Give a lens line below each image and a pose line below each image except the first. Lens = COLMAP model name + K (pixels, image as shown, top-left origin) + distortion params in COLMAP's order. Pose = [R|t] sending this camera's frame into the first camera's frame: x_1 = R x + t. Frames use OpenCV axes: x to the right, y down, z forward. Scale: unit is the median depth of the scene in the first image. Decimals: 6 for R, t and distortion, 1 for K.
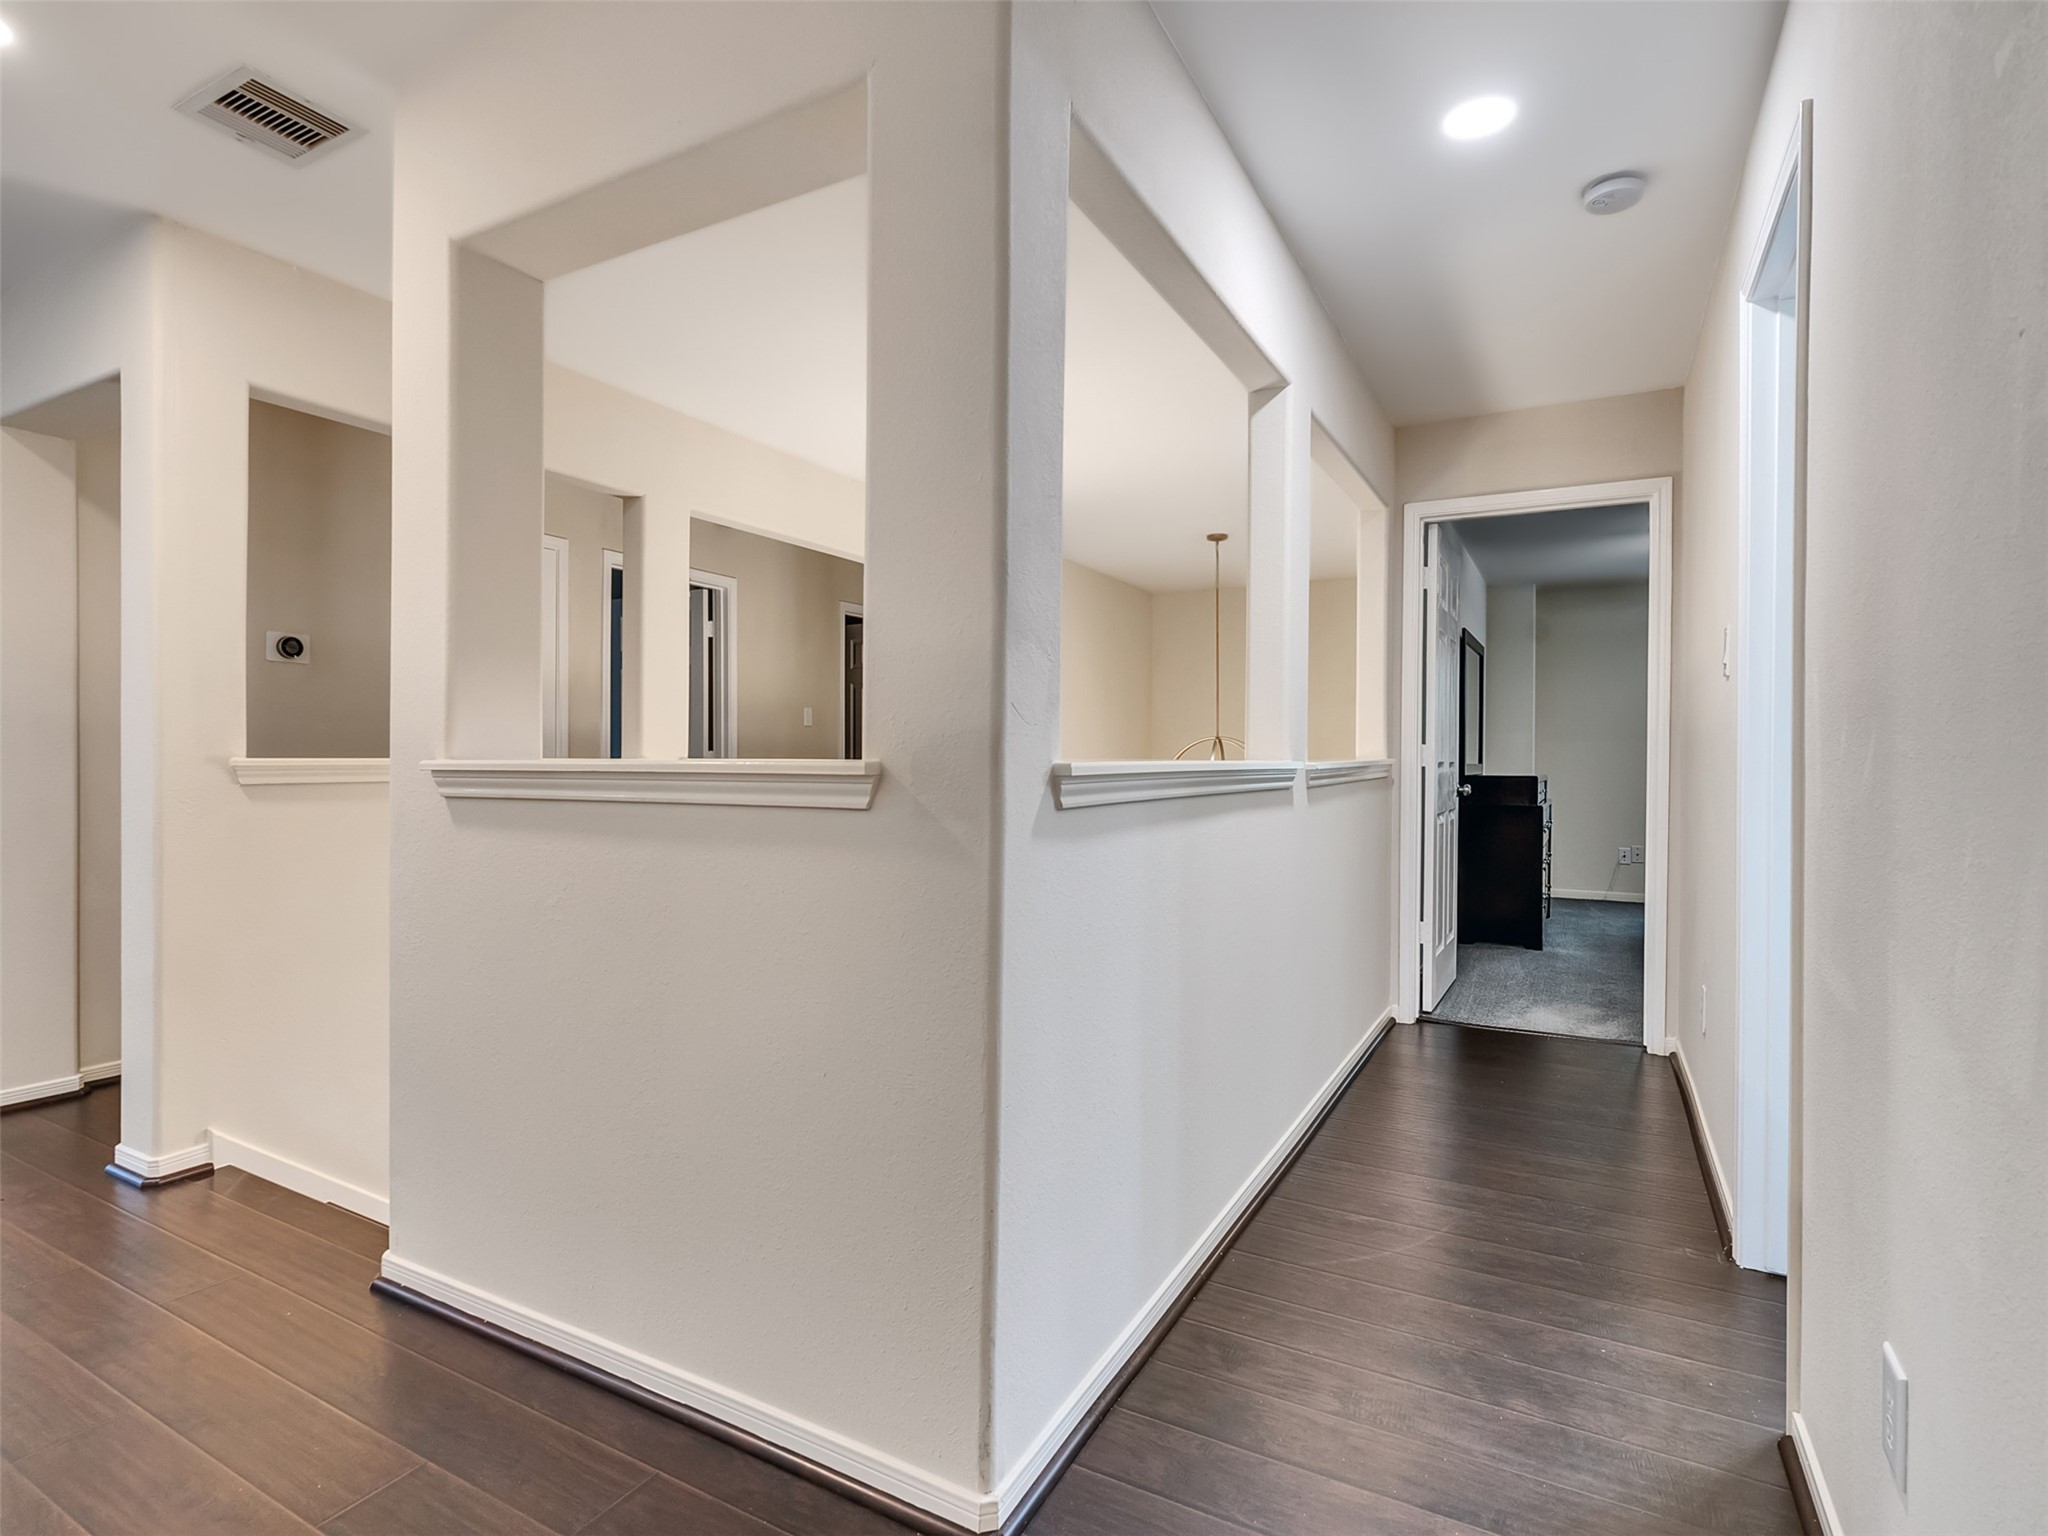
lens RADIAL K [[1045.0, 0, 1020.8], [0, 1045.0, 764.1], [0, 0, 1]] dist [-0.004837, 0.000670]
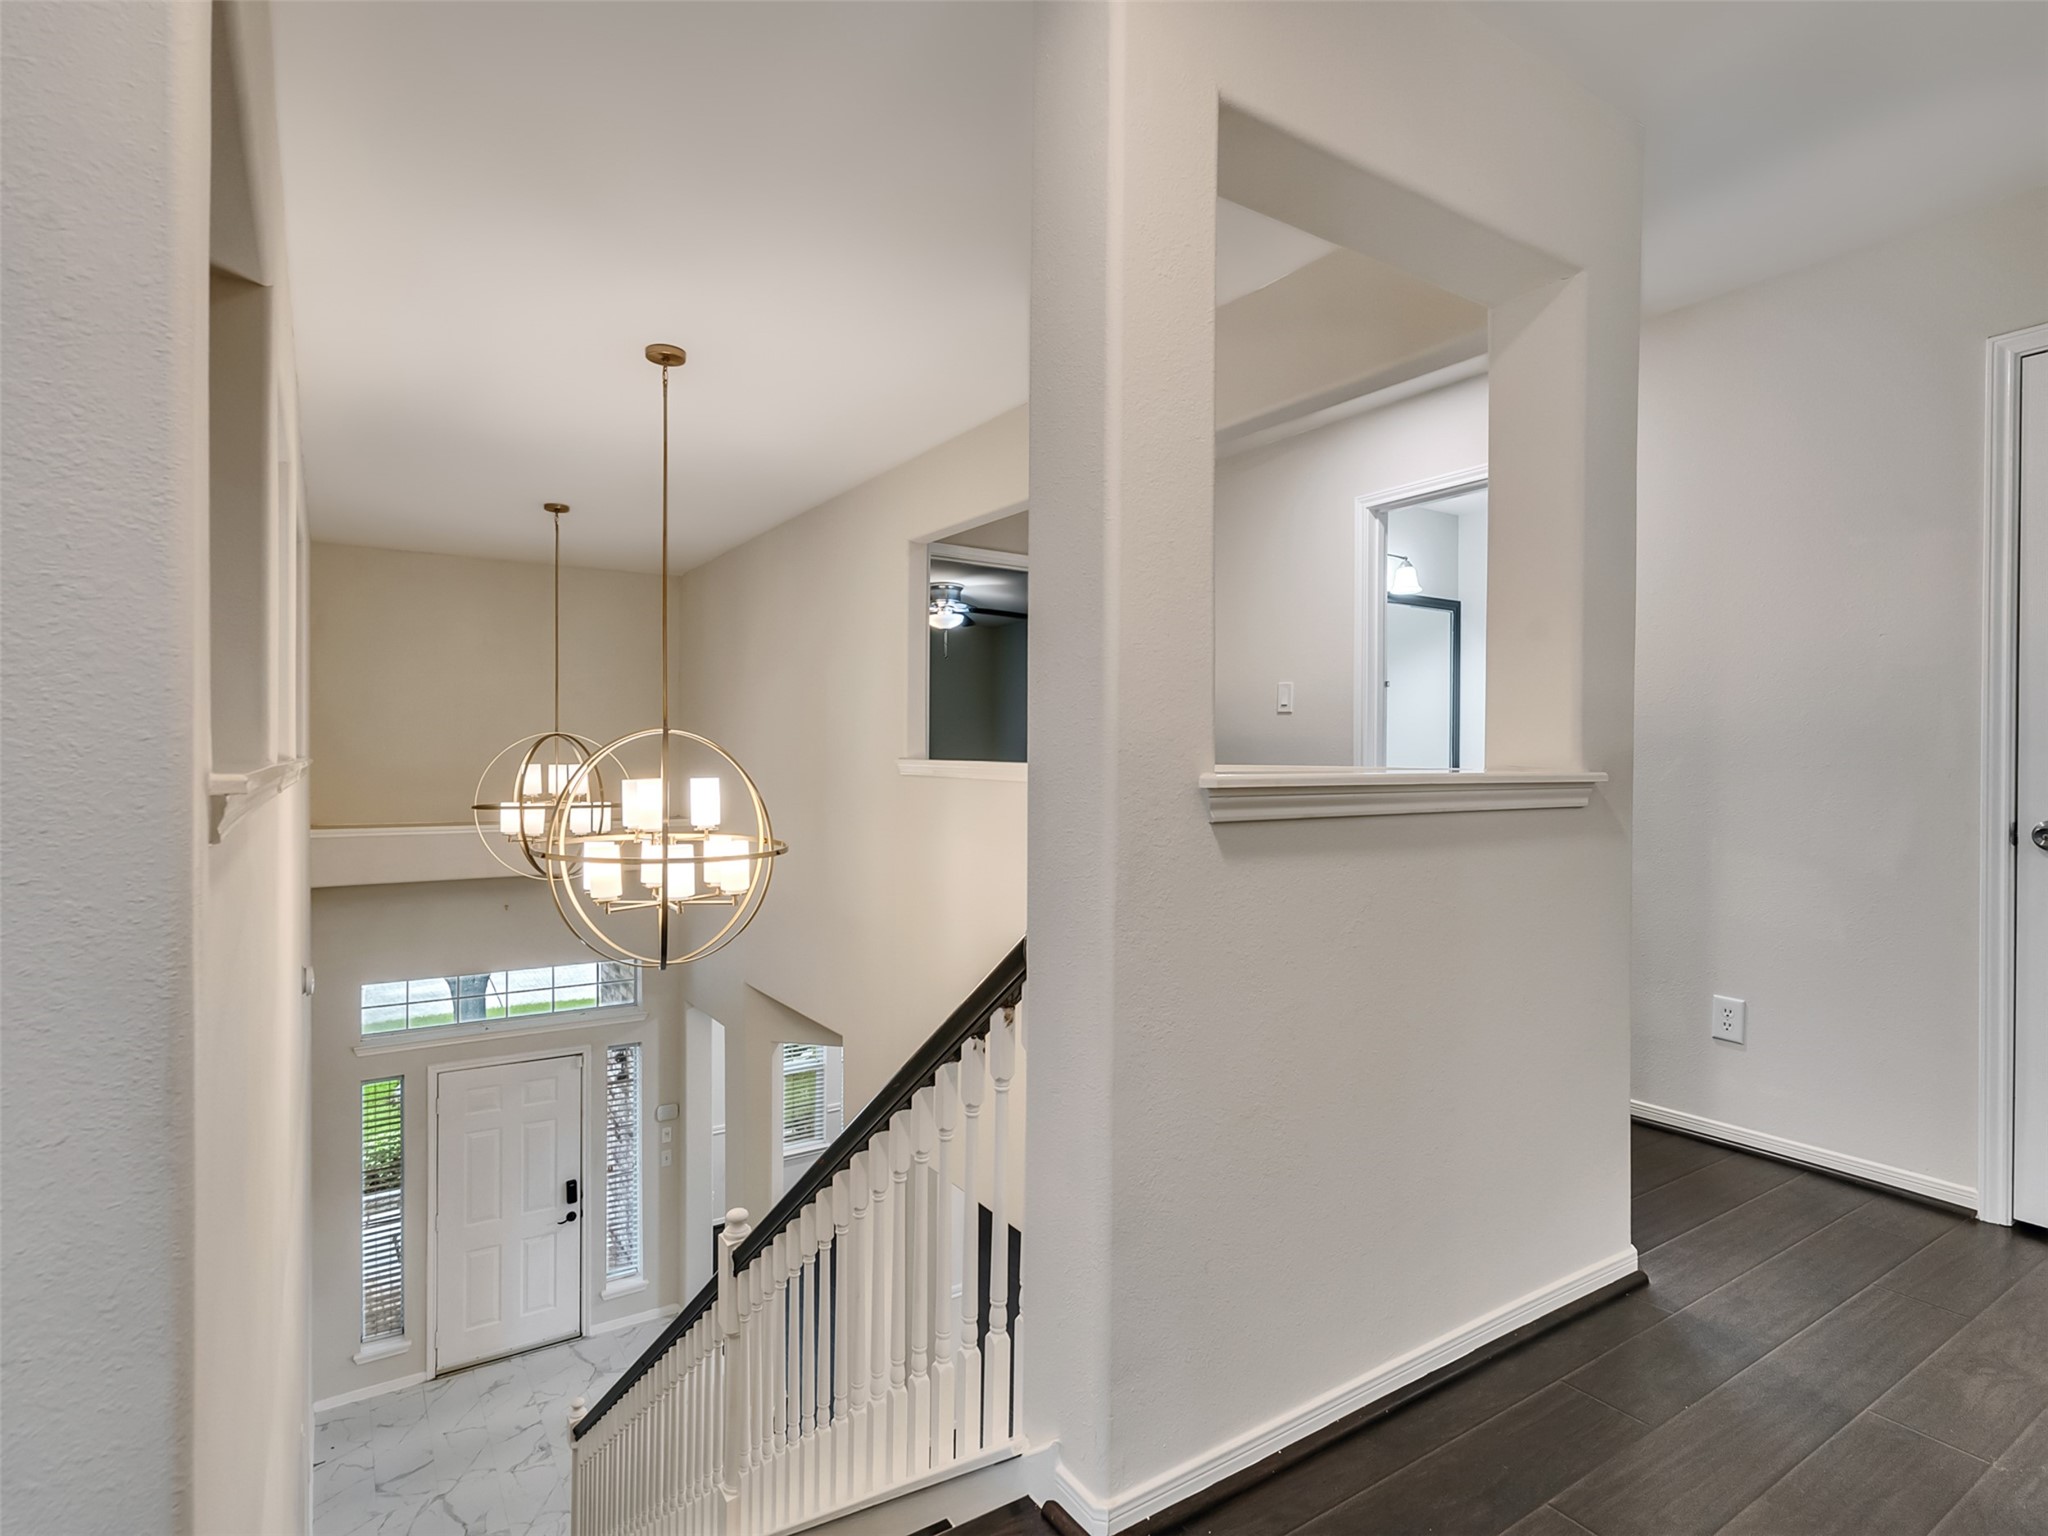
lens RADIAL K [[1045.0, 0, 1022.2], [0, 1045.0, 764.5], [0, 0, 1]] dist [-0.004837, 0.000670]
pose [[0.464668, -0.004110, 0.885475, -1.295891], [0.000518, 0.999990, 0.004369, -0.014802], [-0.885485, -0.001571, 0.464666, 0.769268]]
